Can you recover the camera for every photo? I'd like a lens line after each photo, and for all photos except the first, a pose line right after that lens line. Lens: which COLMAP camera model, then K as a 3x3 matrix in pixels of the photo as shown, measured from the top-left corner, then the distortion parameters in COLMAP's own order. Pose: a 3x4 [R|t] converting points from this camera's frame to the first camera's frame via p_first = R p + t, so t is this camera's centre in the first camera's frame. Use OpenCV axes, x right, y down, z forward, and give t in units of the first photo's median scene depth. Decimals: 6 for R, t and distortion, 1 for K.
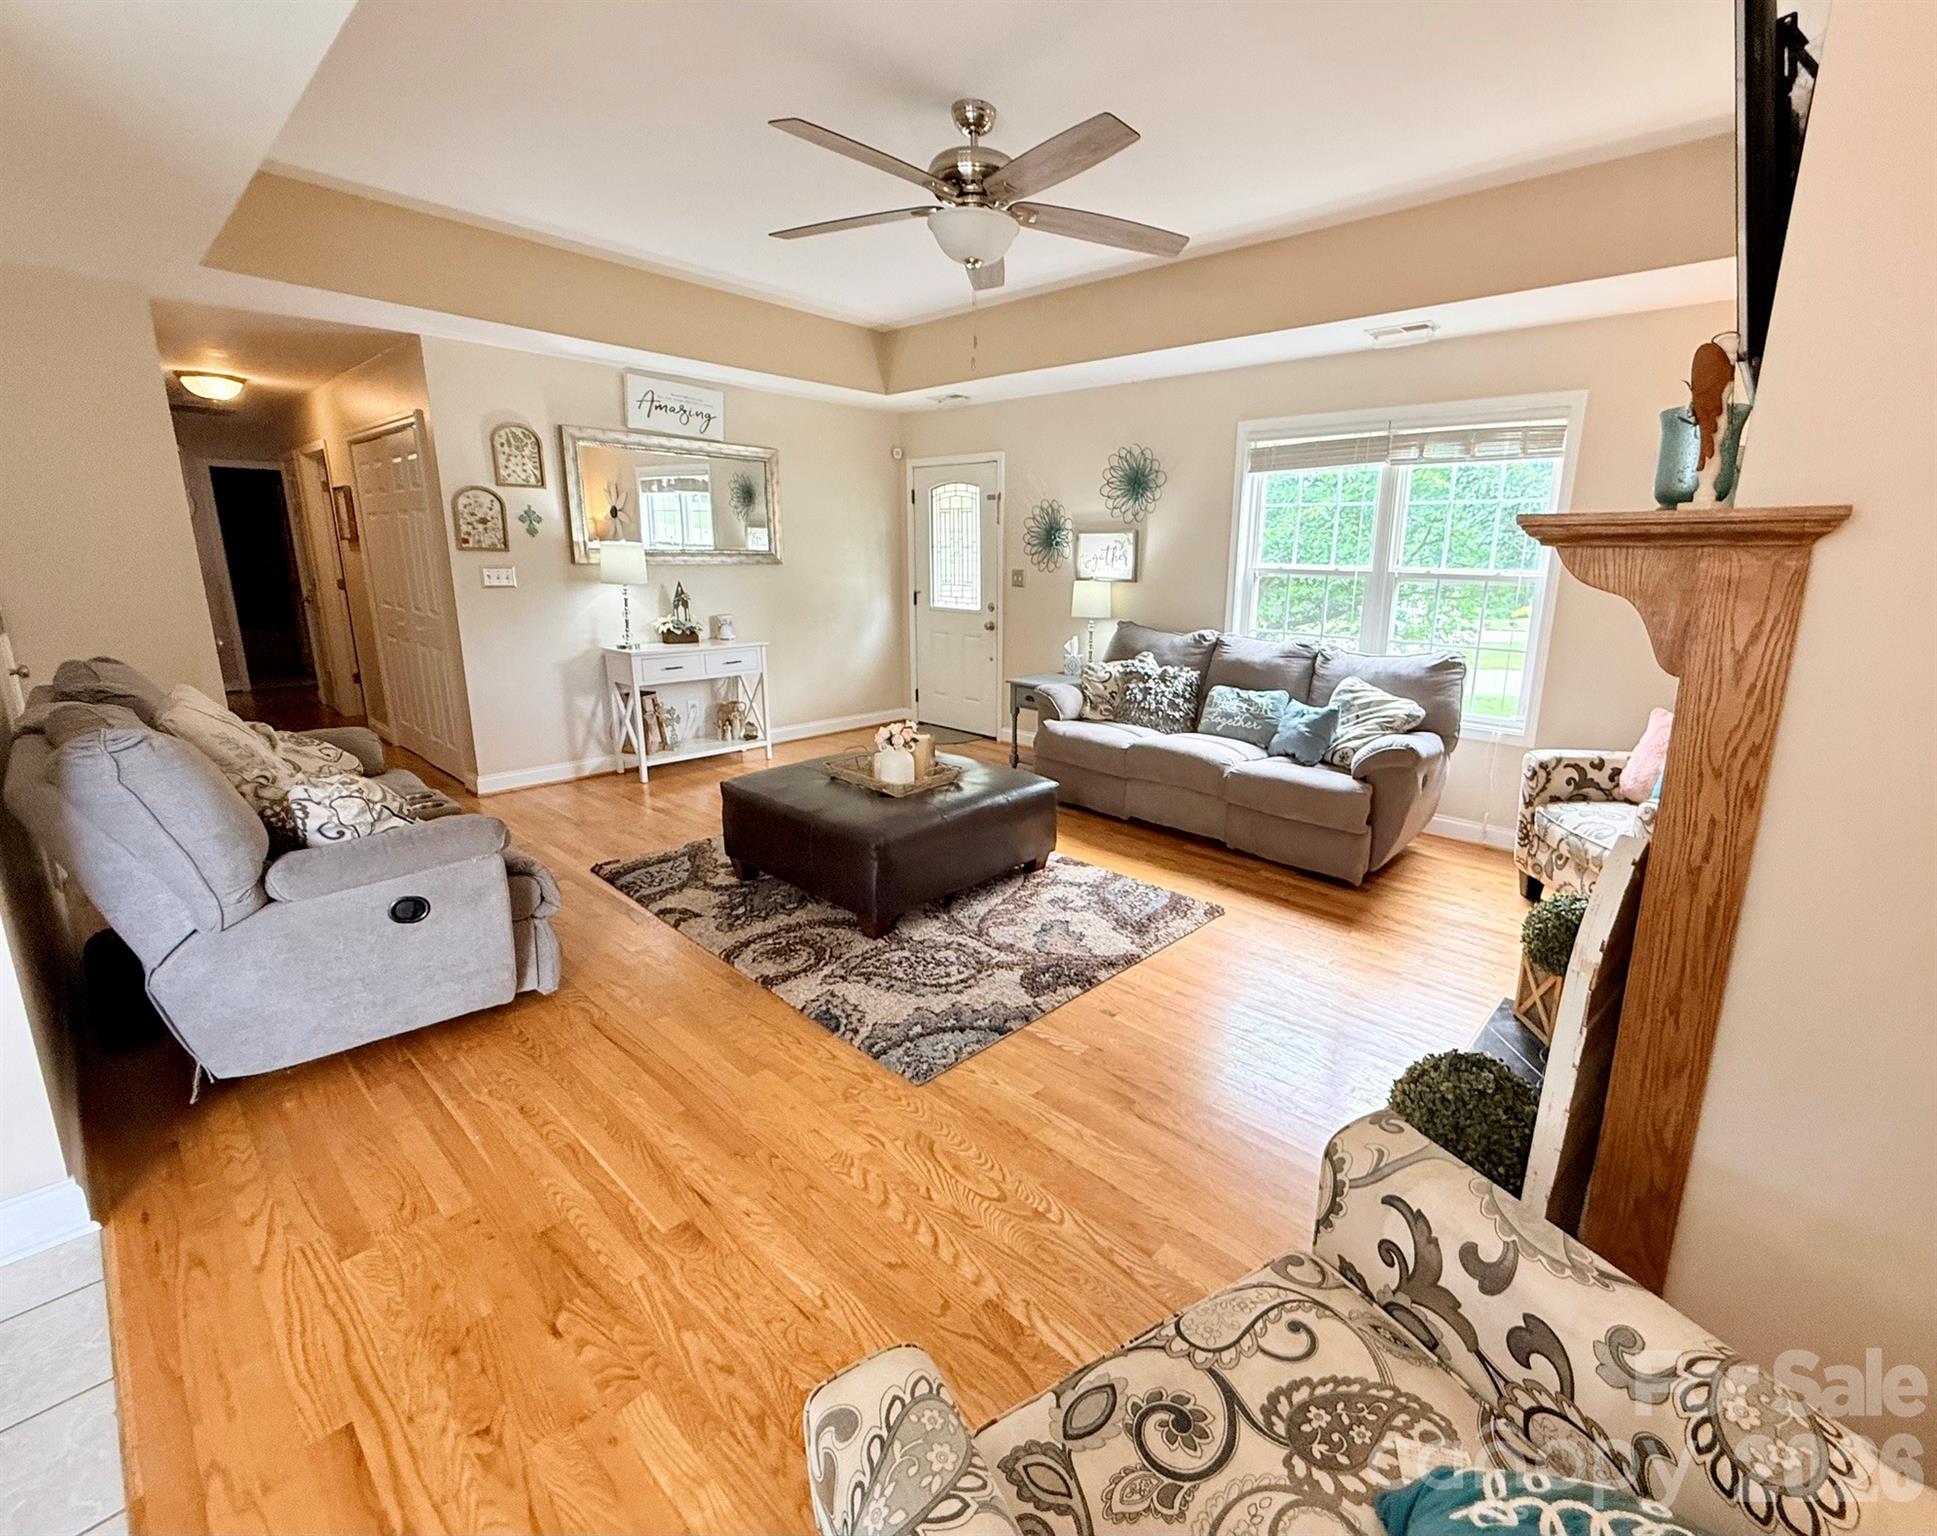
lens RADIAL K [[845.1, 0, 1056.2], [0, 845.1, 742.5], [0, 0, 1]] dist [-0.000362, 0.000003]
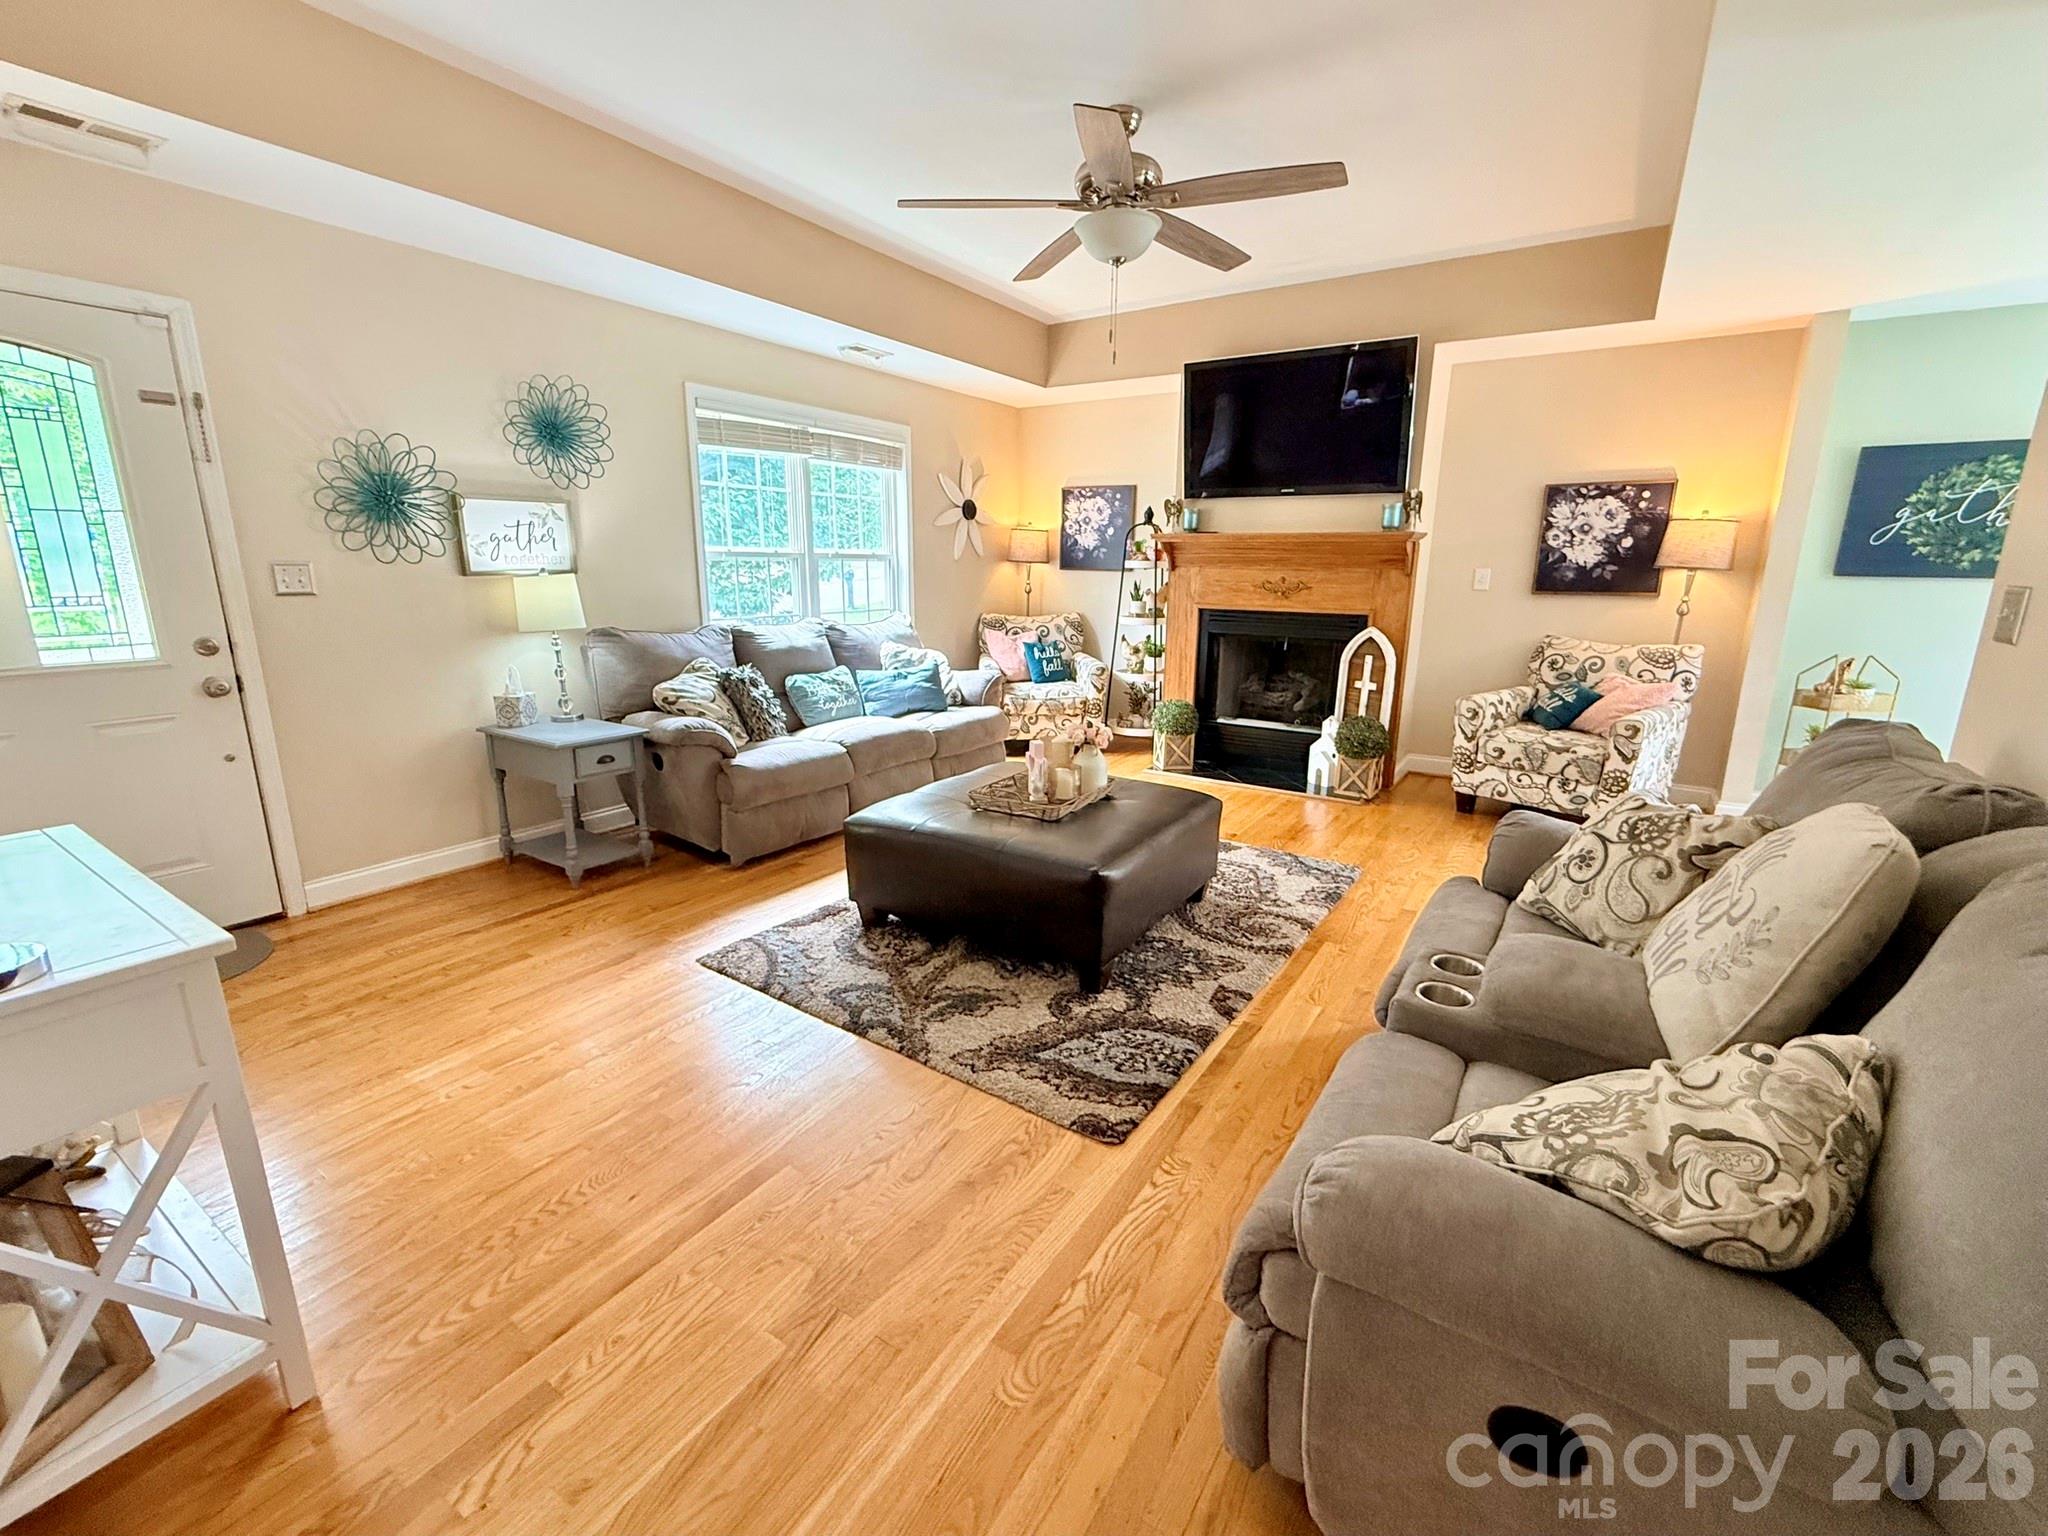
lens RADIAL K [[874.4, 0, 1024.1], [0, 874.4, 761.6], [0, 0, 1]] dist [0.006408, -0.000570]
pose [[-0.132273, -0.247305, 0.959867, -1.002647], [0.201721, 0.941394, 0.270343, -0.234204], [-0.970470, 0.229384, -0.074634, 1.035249]]
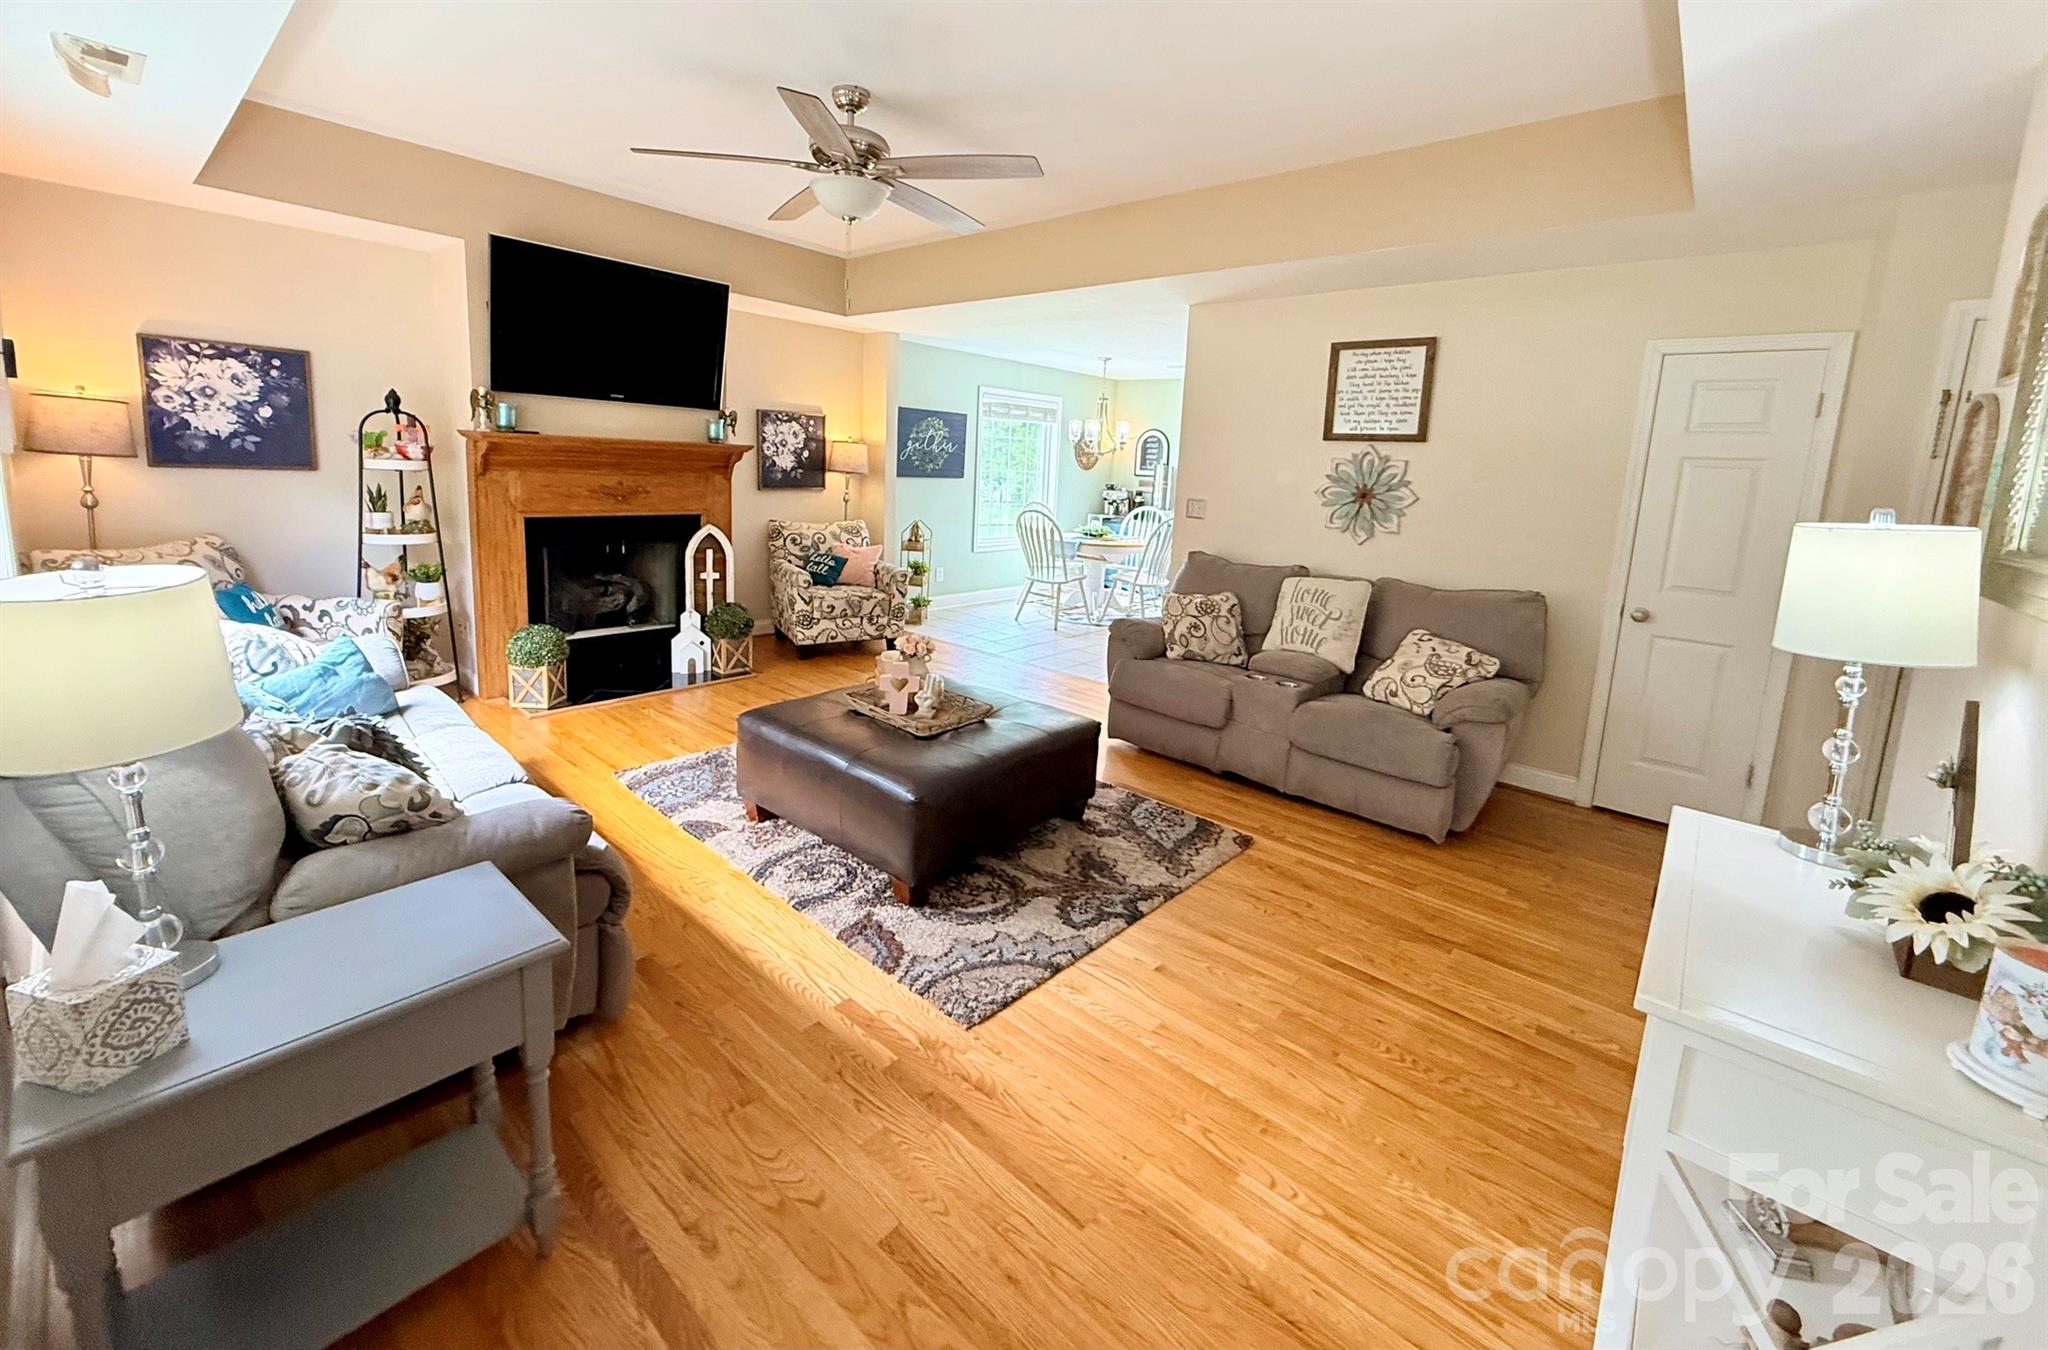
lens RADIAL K [[808.8, 0, 1028.0], [0, 808.8, 579.5], [0, 0, 1]] dist [-0.006987, 0.000583]
pose [[-0.997670, -0.066976, -0.013030, -0.276750], [-0.067270, 0.933564, 0.352040, -0.398340], [-0.011414, 0.352096, -0.935894, 1.704938]]
